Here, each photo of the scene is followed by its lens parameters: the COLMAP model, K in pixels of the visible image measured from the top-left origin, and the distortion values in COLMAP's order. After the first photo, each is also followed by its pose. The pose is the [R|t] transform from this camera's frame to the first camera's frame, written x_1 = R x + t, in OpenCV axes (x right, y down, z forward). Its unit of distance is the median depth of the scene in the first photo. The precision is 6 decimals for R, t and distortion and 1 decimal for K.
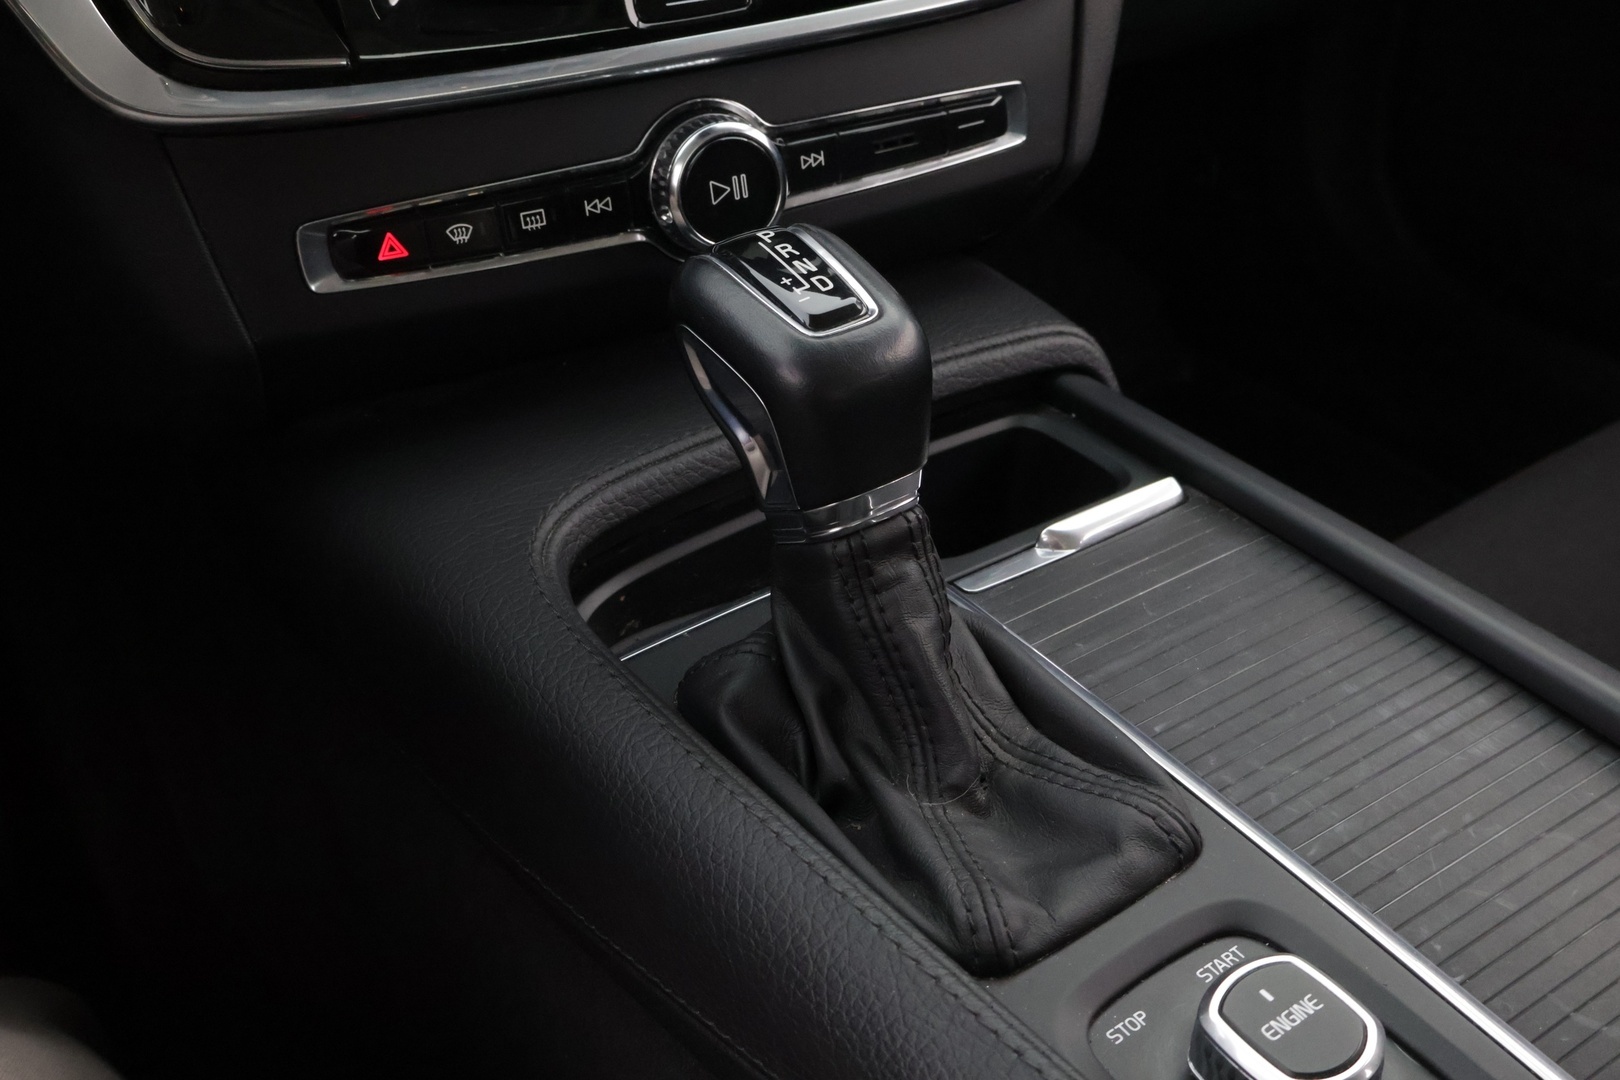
lens RADIAL K [[1646.5, 0, 816.9], [0, 1646.5, 555.2], [0, 0, 1]] dist [0.013164, 0.000000]
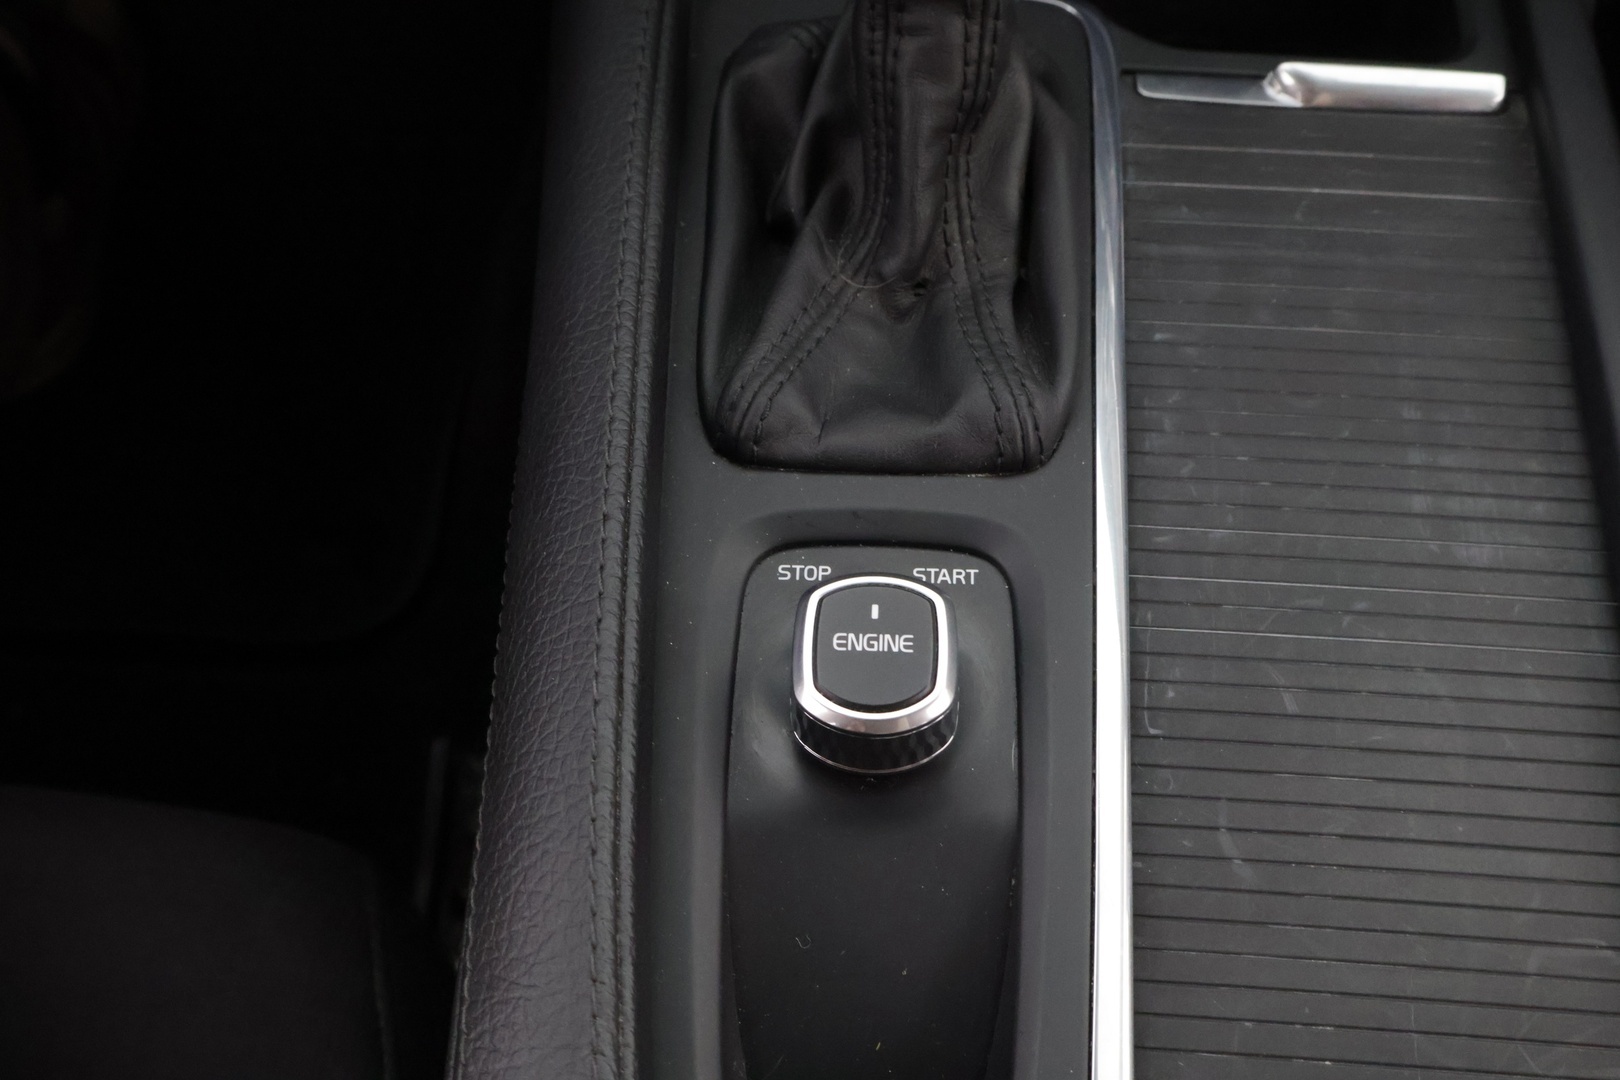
lens RADIAL K [[1982.8, 0, 810.4], [0, 1982.8, 542.9], [0, 0, 1]] dist [-0.007432, 0.000000]
pose [[0.789232, 0.519233, -0.327887, 0.471286], [-0.364693, 0.825883, 0.430020, -0.183861], [0.494077, -0.219807, 0.841173, 0.045301]]
